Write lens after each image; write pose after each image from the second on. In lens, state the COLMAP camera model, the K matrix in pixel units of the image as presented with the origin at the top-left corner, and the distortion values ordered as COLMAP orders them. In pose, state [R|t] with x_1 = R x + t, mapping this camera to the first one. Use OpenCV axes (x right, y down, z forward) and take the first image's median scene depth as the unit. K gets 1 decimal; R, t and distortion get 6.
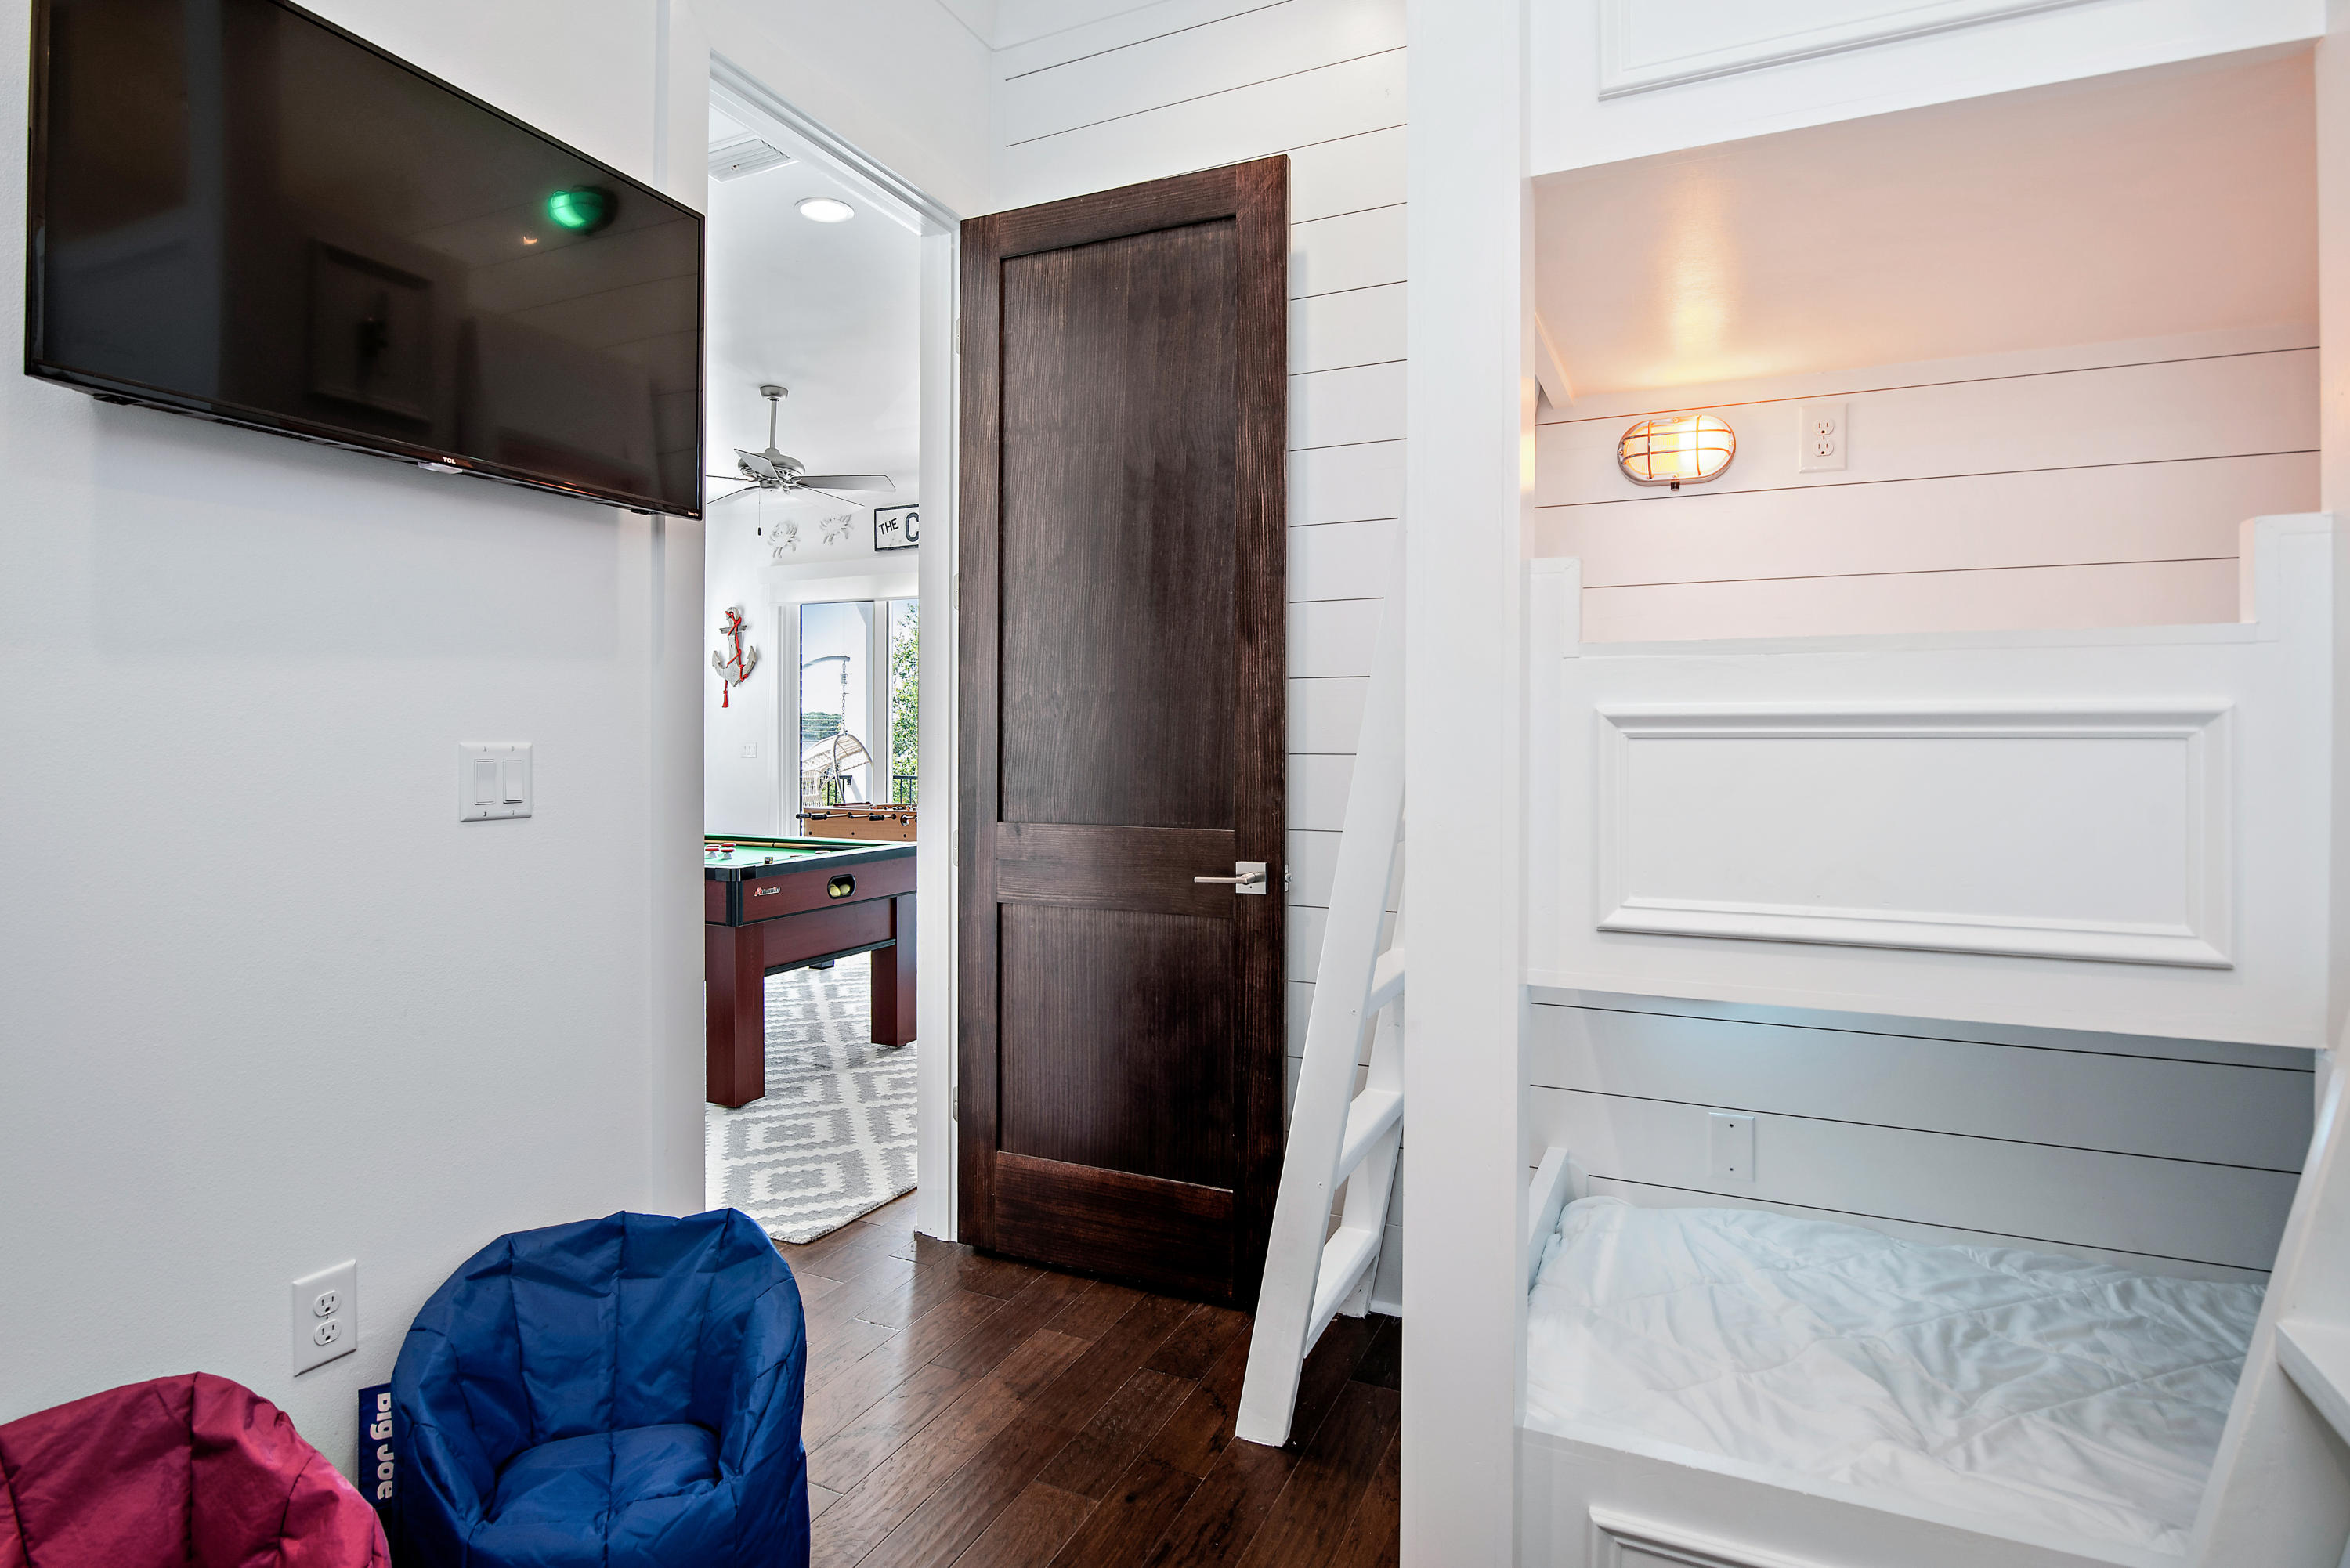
lens RADIAL K [[1170.3, 0, 1156.4], [0, 1170.3, 766.9], [0, 0, 1]] dist [-0.012767, -0.000247]
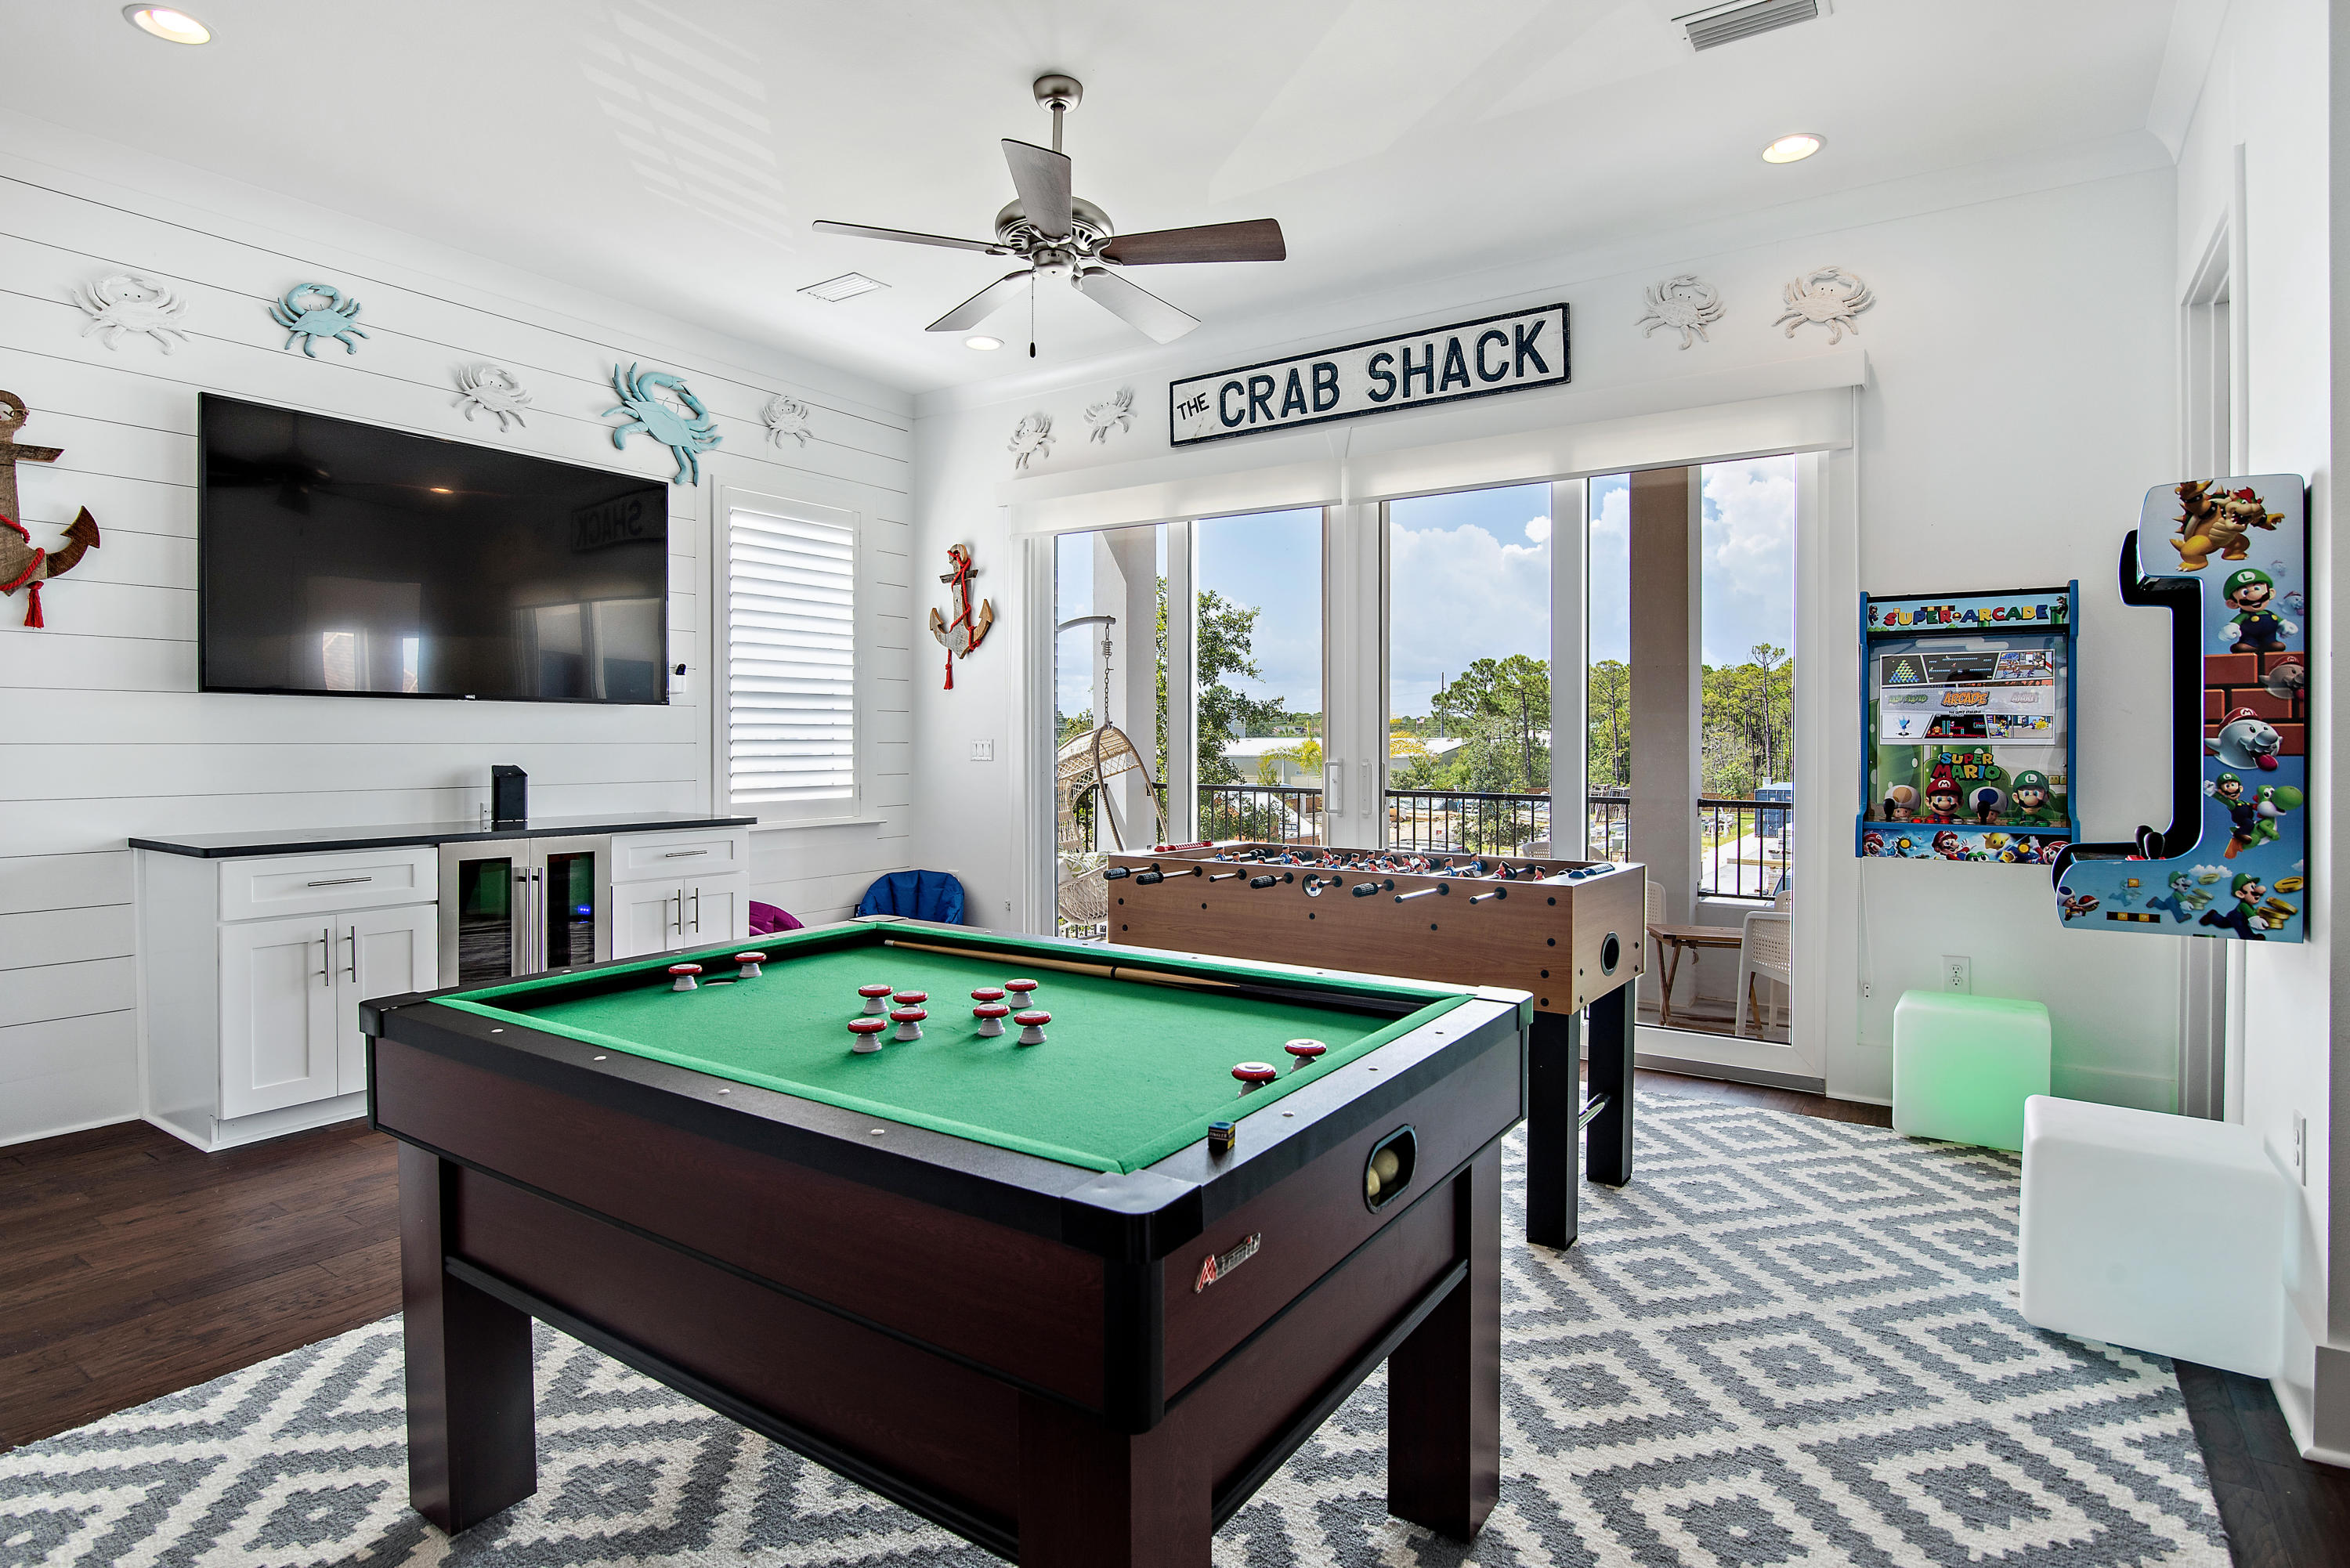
lens RADIAL K [[1216.3, 0, 1188.1], [0, 1216.3, 783.4], [0, 0, 1]] dist [-0.025314, -0.000381]
pose [[0.990377, 0.002391, -0.138373, -0.127900], [-0.000499, 0.999906, 0.013702, -0.003956], [0.138393, -0.013501, 0.990285, 0.302658]]
